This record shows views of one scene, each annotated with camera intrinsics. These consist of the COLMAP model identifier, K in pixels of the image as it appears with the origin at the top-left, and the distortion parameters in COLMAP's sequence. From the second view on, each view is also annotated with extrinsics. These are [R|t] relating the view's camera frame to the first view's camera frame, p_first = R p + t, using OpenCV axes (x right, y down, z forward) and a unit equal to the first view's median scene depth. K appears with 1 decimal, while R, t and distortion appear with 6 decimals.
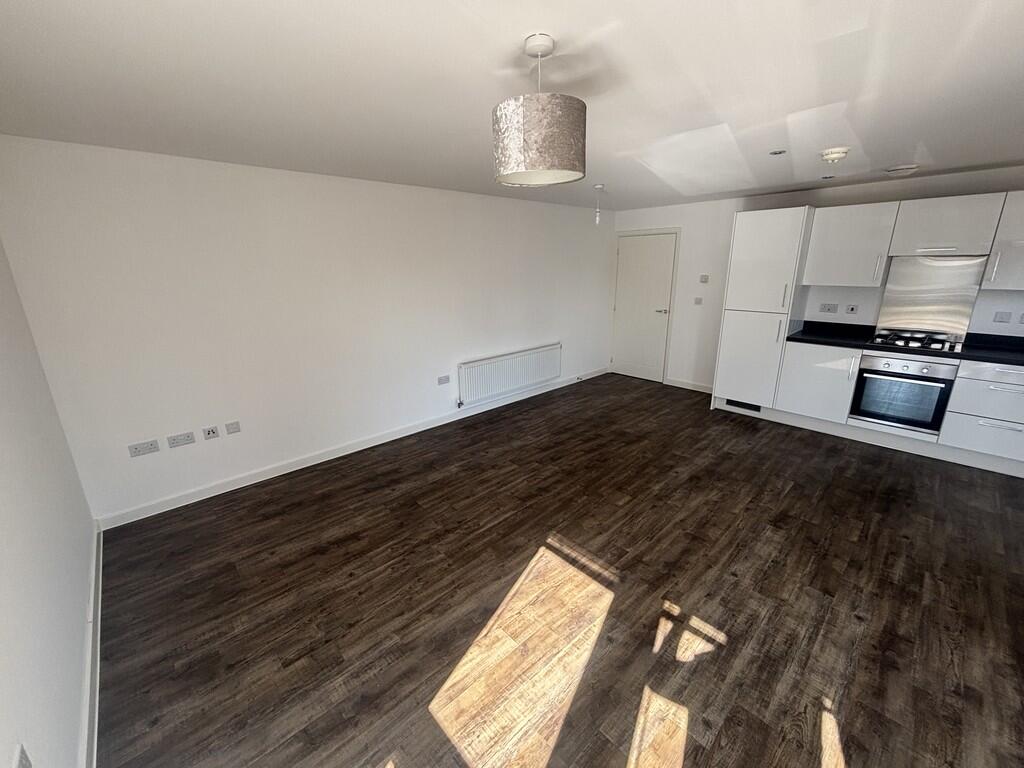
lens RADIAL K [[414.6, 0, 511.6], [0, 414.6, 380.5], [0, 0, 1]] dist [0.008579, -0.000532]
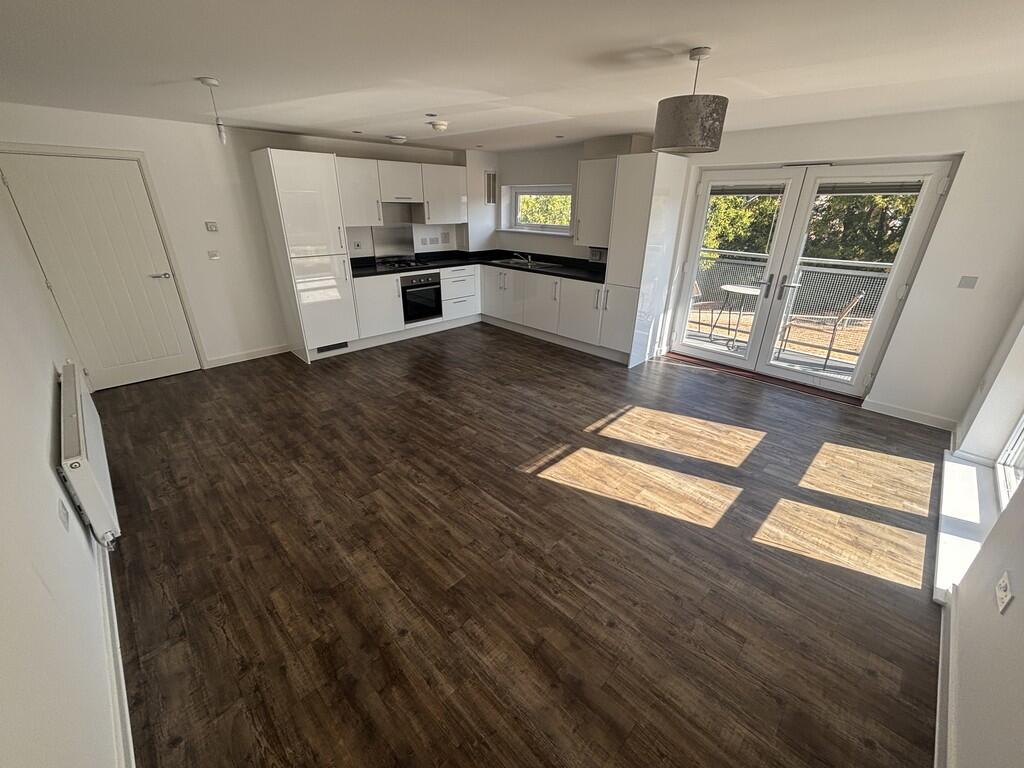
lens RADIAL K [[414.6, 0, 509.2], [0, 414.6, 384.7], [0, 0, 1]] dist [0.008579, -0.000532]
pose [[-0.030575, -0.389335, 0.920589, -0.793556], [0.263678, 0.885252, 0.383148, -0.243240], [-0.964126, 0.254454, 0.075593, 0.866990]]
